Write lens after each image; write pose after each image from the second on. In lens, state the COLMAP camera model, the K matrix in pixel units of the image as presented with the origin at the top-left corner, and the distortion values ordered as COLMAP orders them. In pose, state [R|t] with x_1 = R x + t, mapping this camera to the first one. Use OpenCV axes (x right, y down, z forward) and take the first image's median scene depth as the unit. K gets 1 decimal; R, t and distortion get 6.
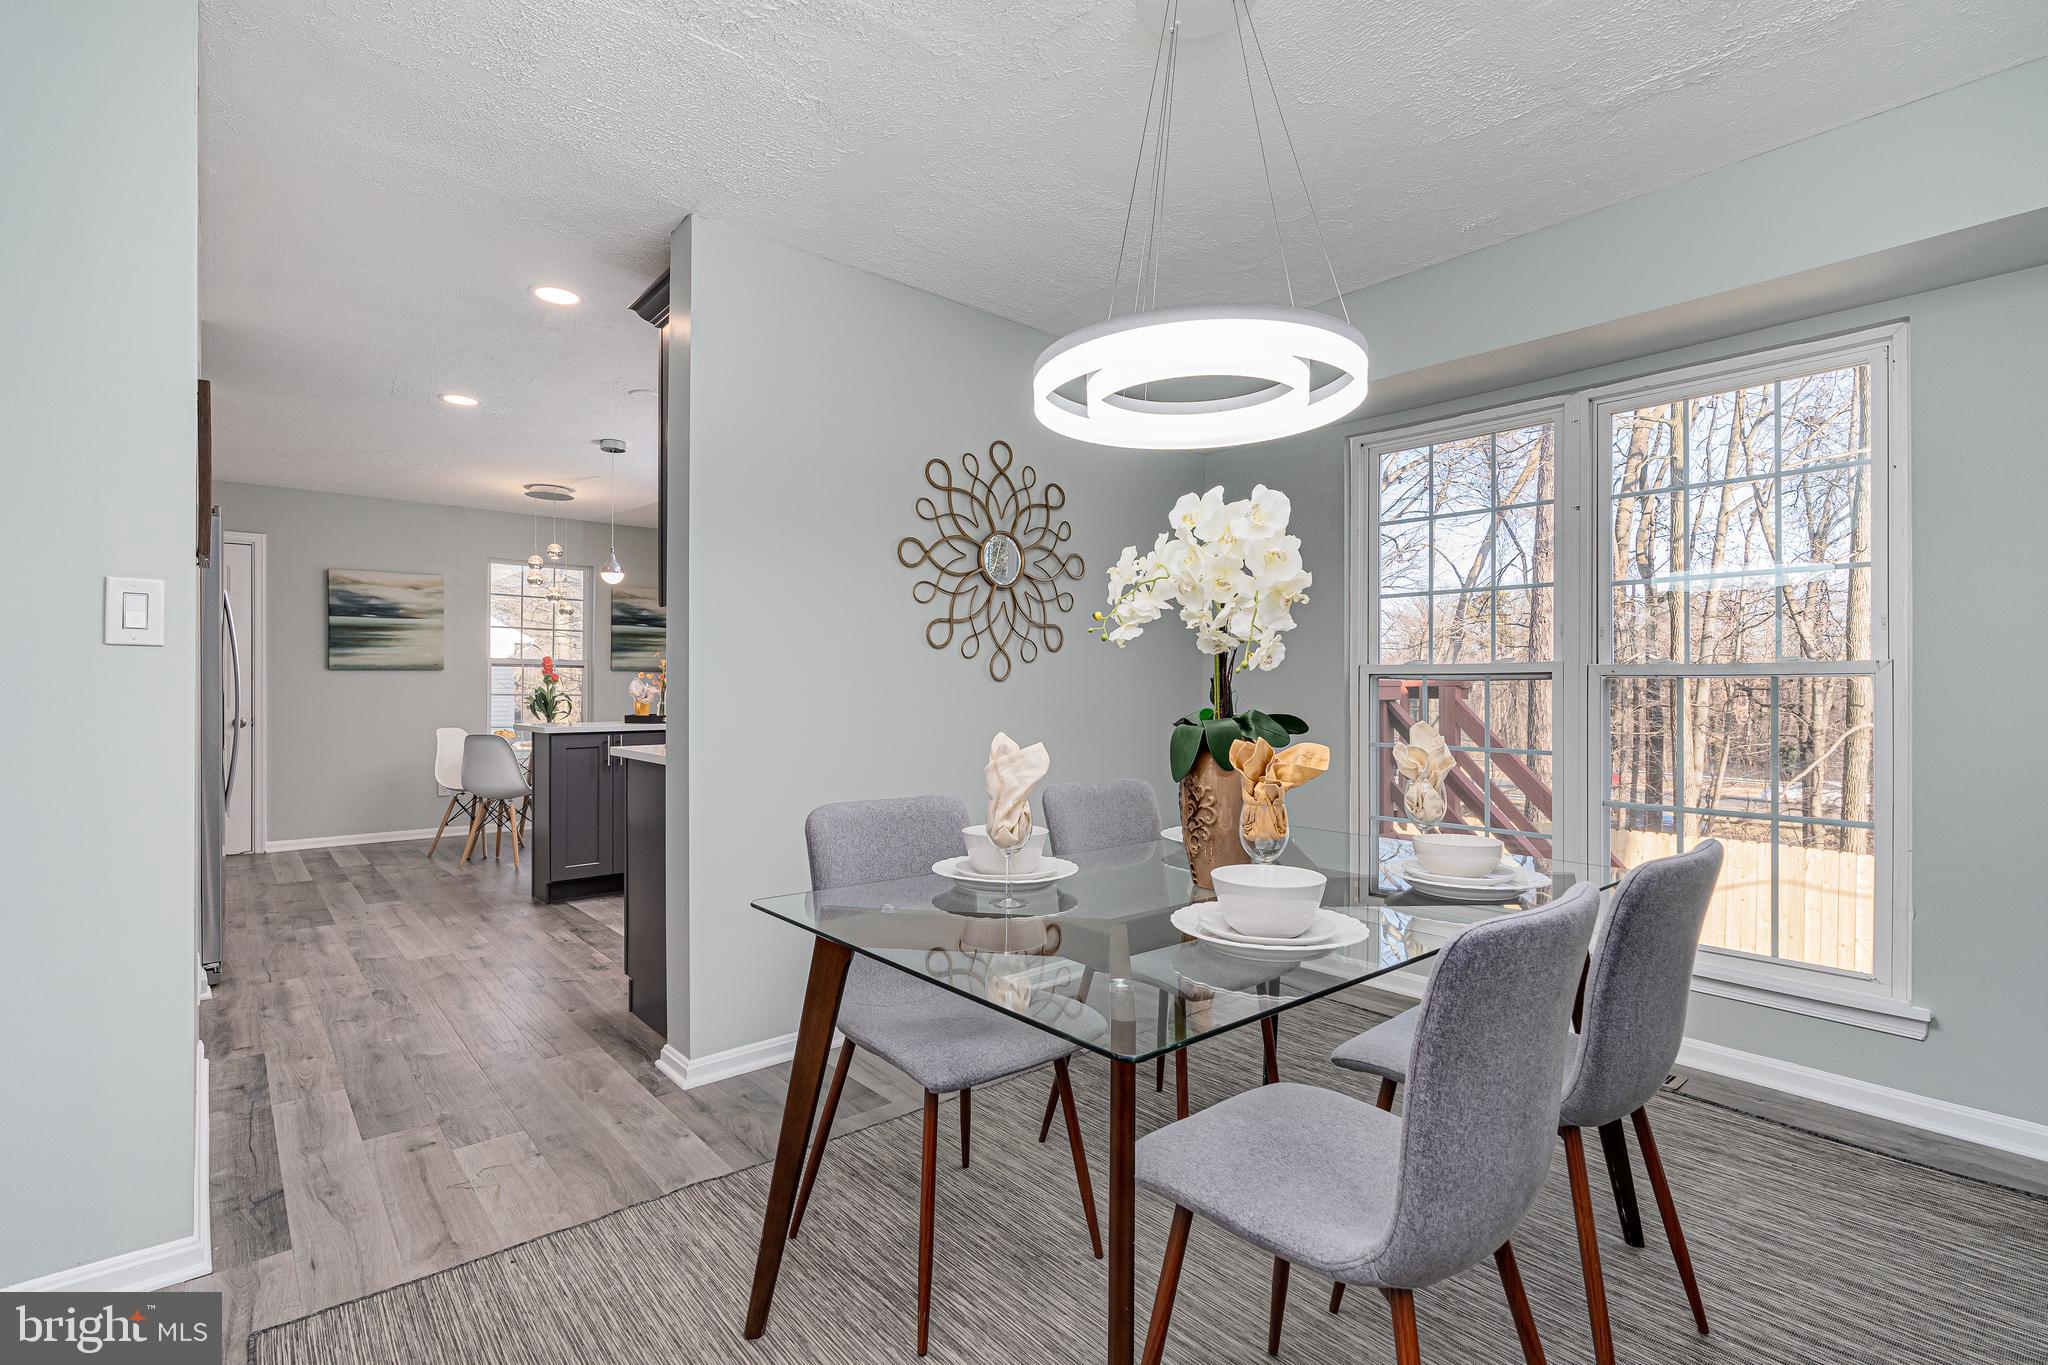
lens RADIAL K [[941.7, 0, 1021.0], [0, 941.7, 696.4], [0, 0, 1]] dist [-0.000858, 0.000237]
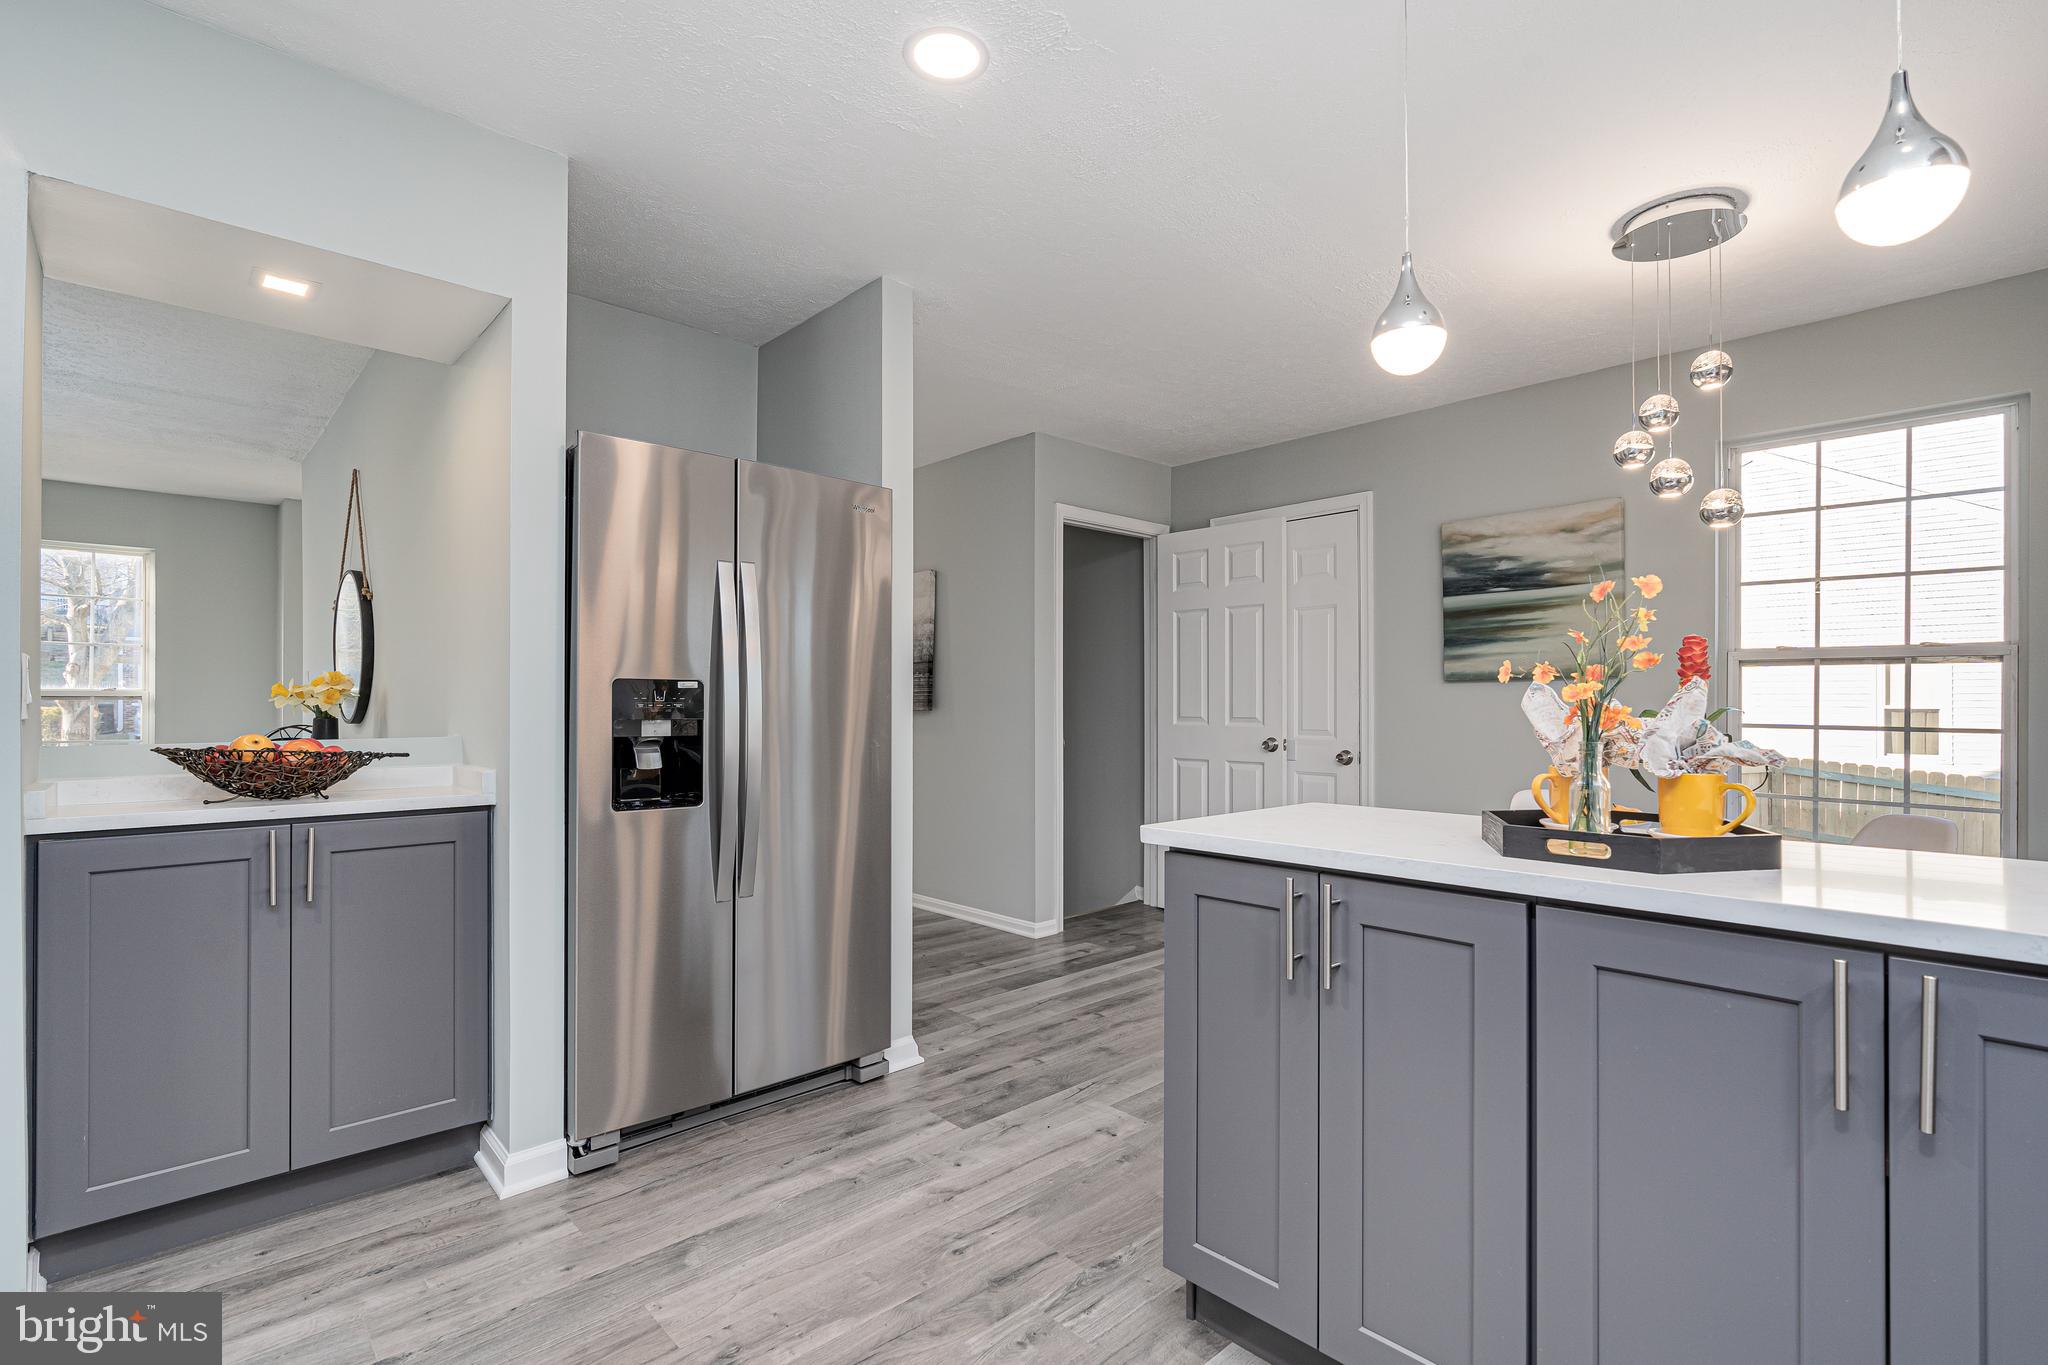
lens RADIAL K [[941.7, 0, 1023.4], [0, 941.7, 693.0], [0, 0, 1]] dist [-0.000858, 0.000237]
pose [[0.041665, -0.011761, -0.999062, -0.152238], [-0.010759, 0.999867, -0.012220, -0.013152], [0.999074, 0.011258, 0.041533, 0.987541]]
